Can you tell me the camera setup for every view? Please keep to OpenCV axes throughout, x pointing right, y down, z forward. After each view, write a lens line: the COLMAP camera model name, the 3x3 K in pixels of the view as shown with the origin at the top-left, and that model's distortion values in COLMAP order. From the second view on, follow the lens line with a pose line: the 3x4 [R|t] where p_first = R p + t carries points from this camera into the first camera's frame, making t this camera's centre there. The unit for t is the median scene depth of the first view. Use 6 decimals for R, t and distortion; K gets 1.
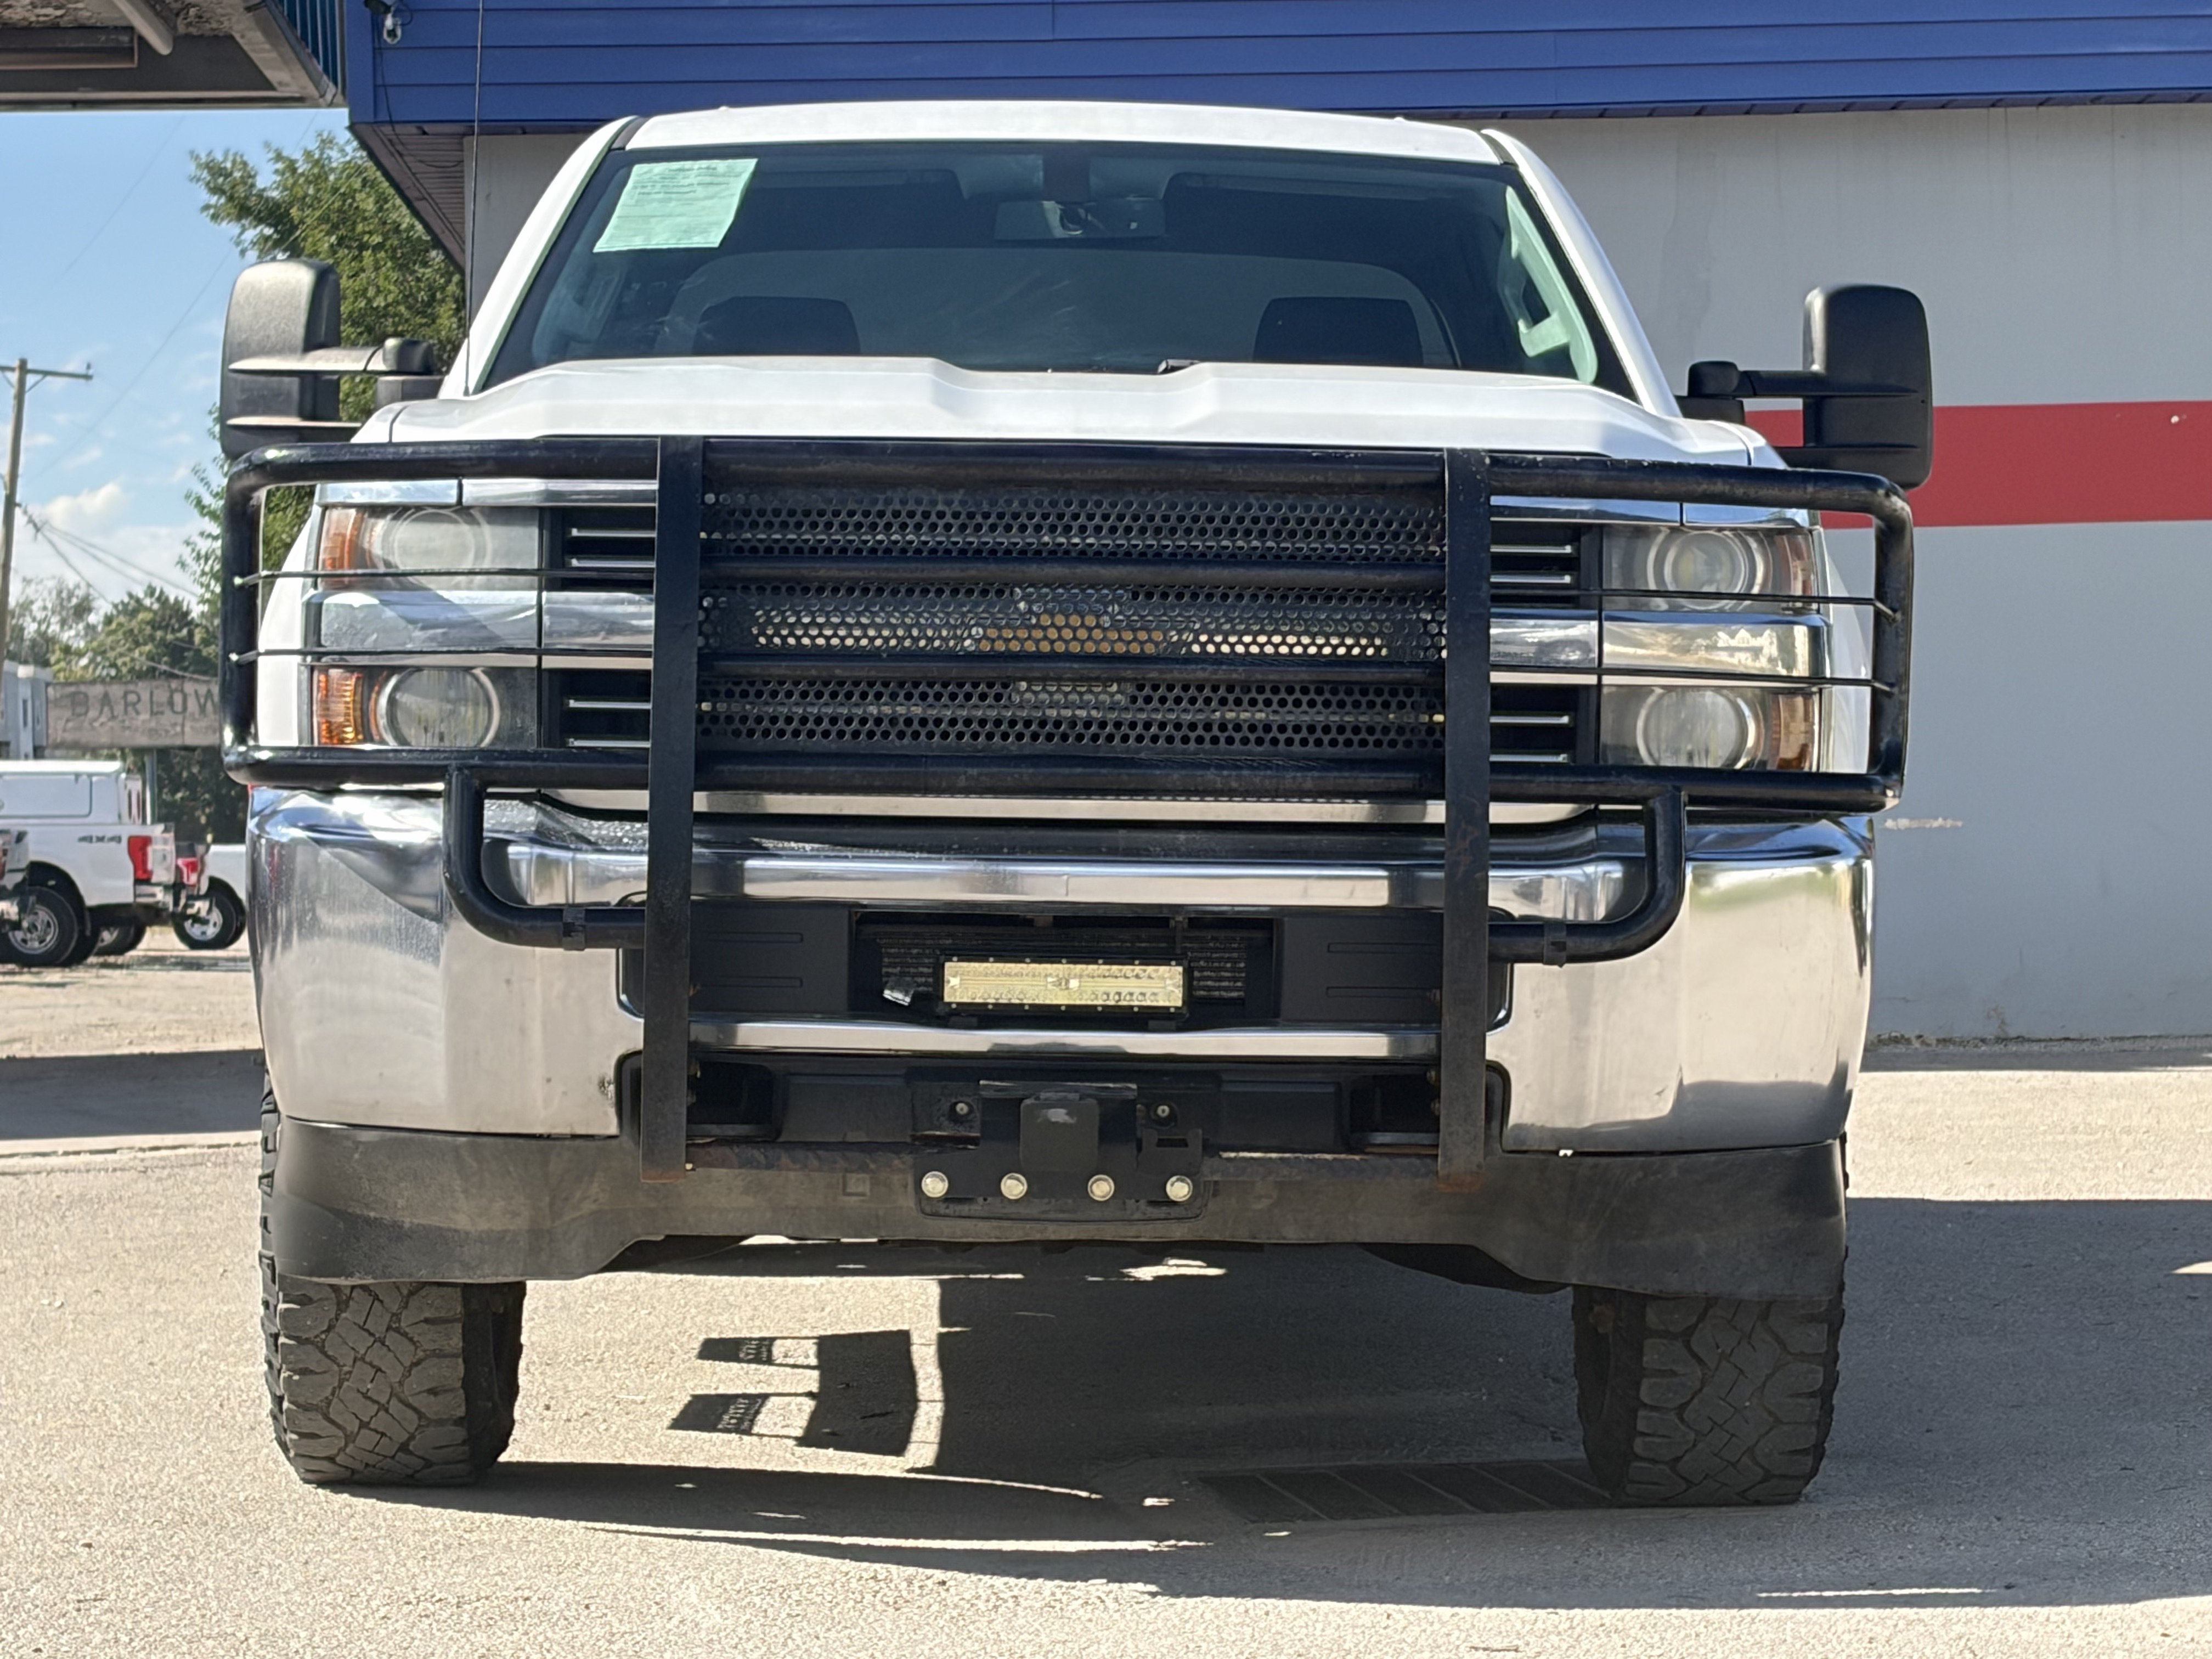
lens RADIAL K [[3960.0, 0, 1121.6], [0, 3960.0, 833.5], [0, 0, 1]] dist [0.097218, 0.000000]
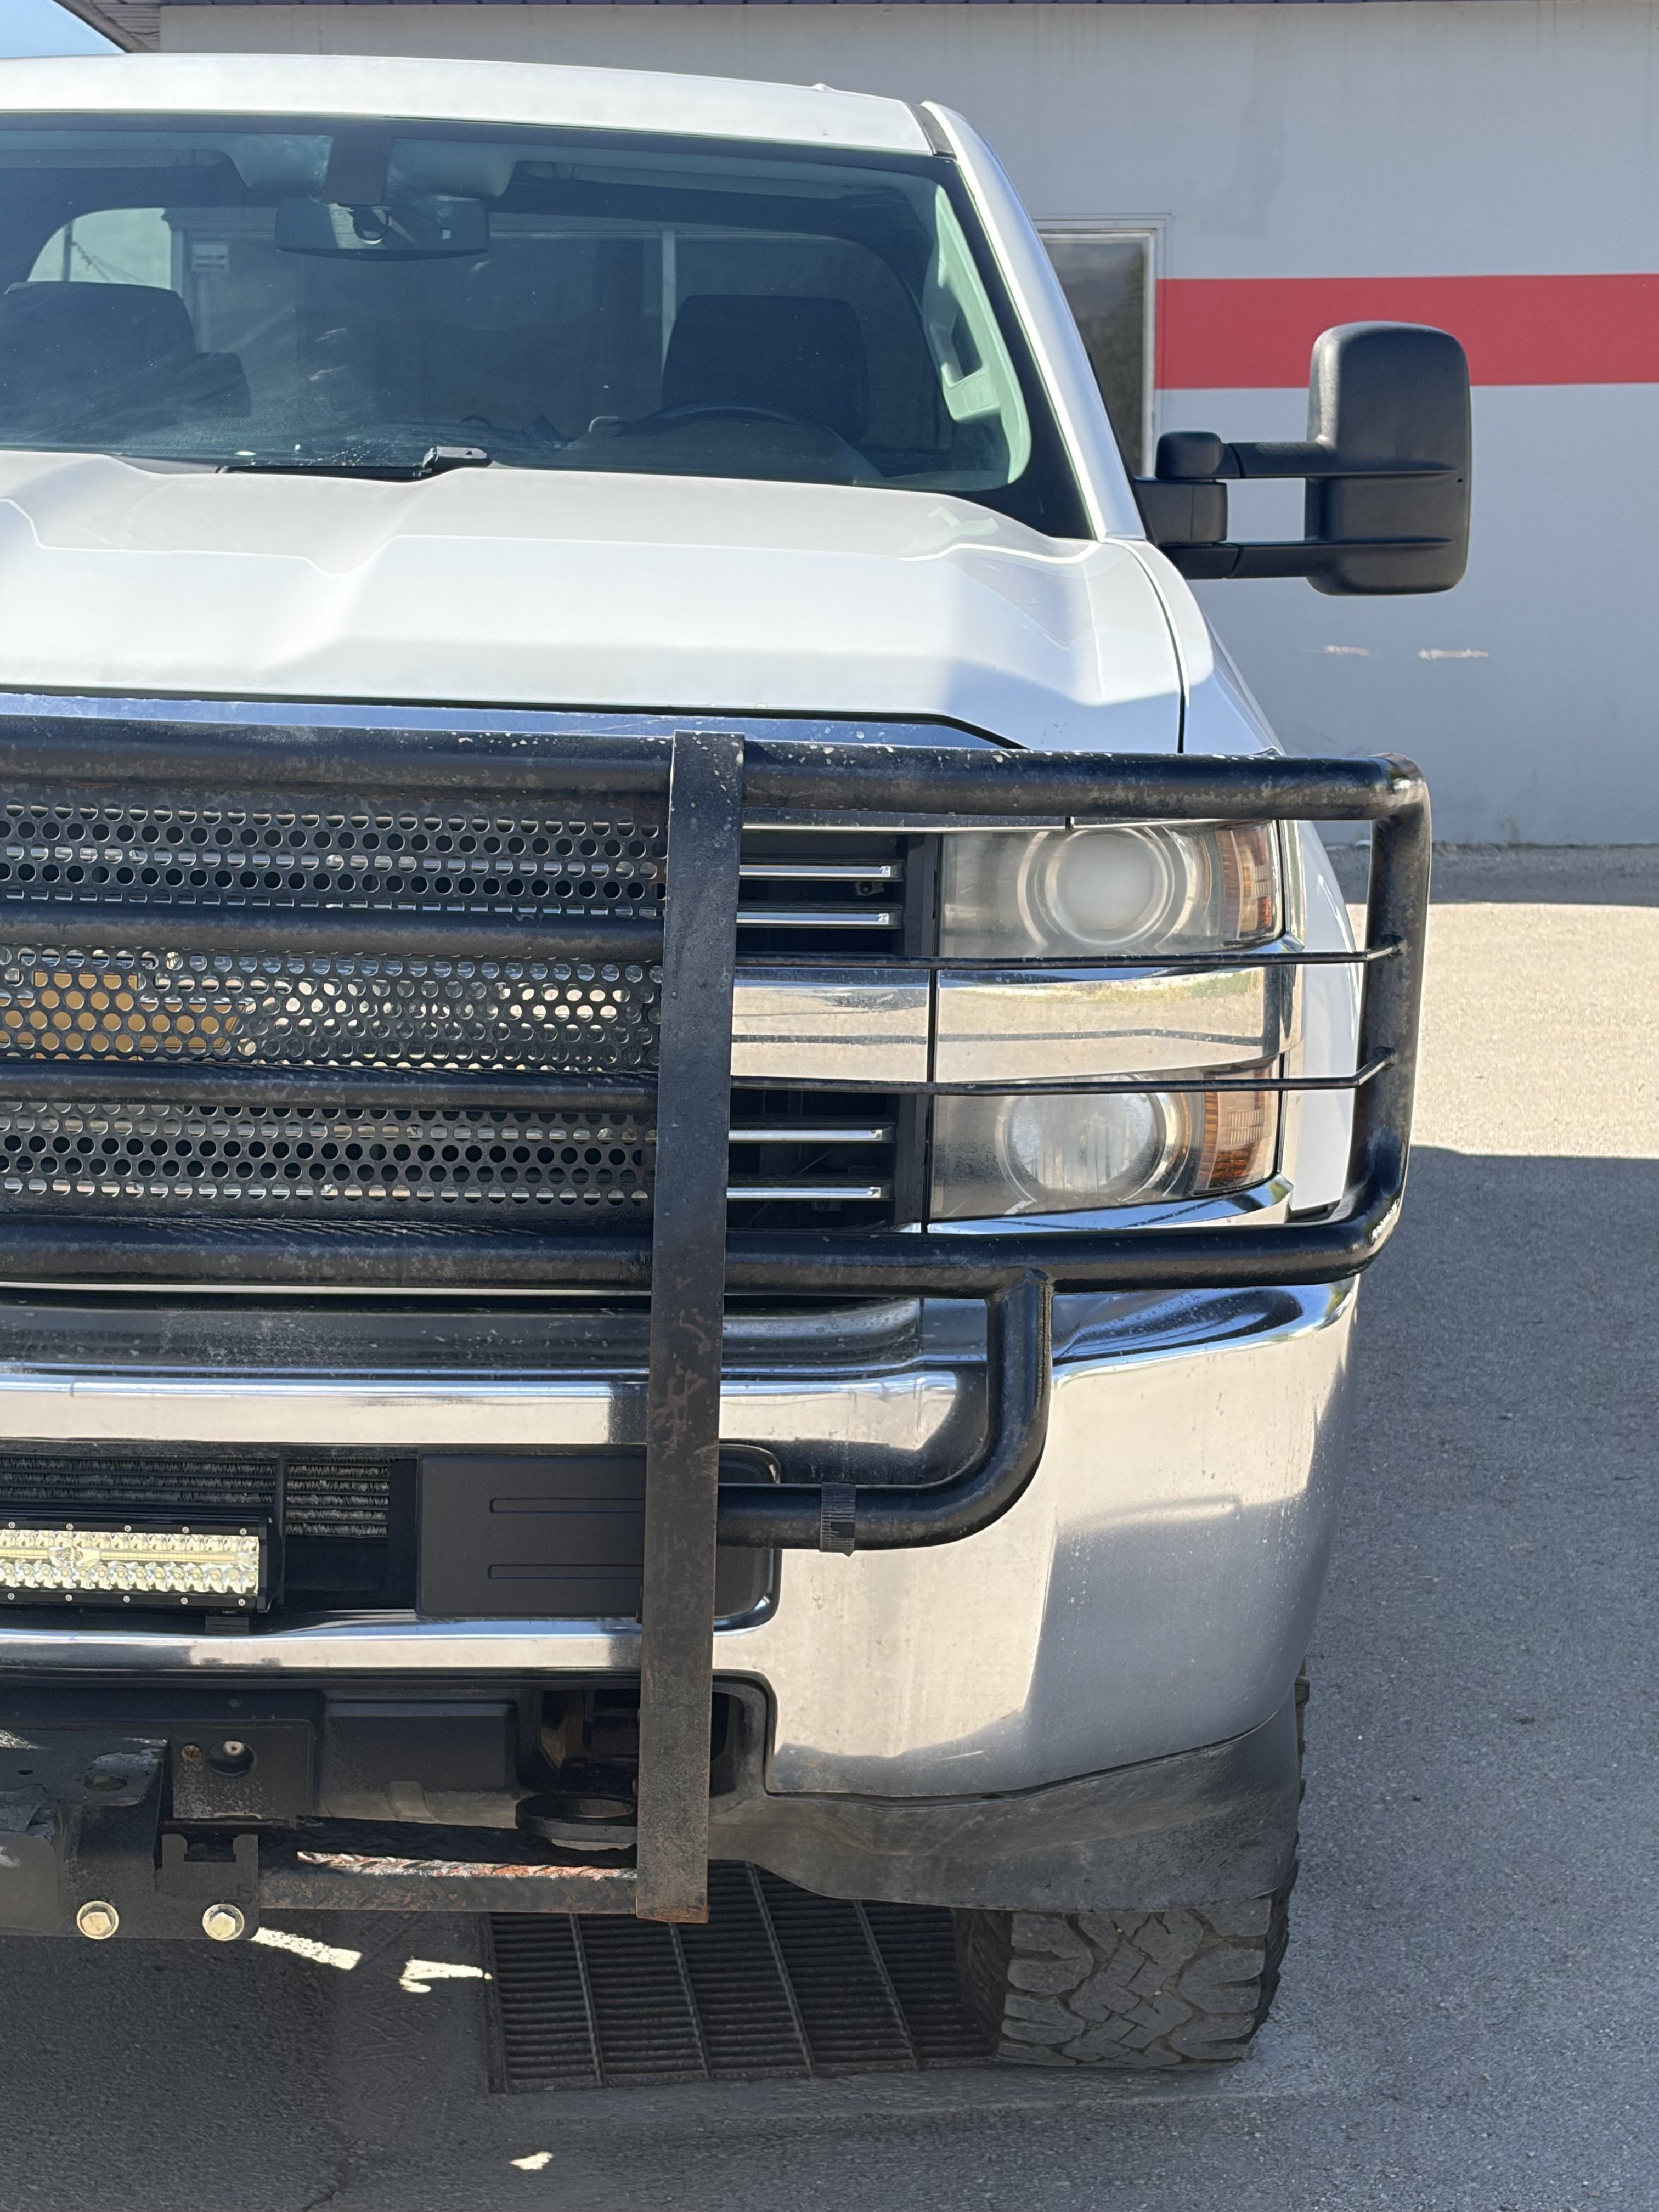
lens RADIAL K [[3341.0, 0, 765.6], [0, 3341.0, 1050.9], [0, 0, 1]] dist [0.119919, 0.000000]
pose [[0.999903, 0.013925, 0.000023, 0.087913], [-0.013819, 0.992069, 0.124929, -0.103106], [0.001717, -0.124917, 0.992166, 0.435268]]
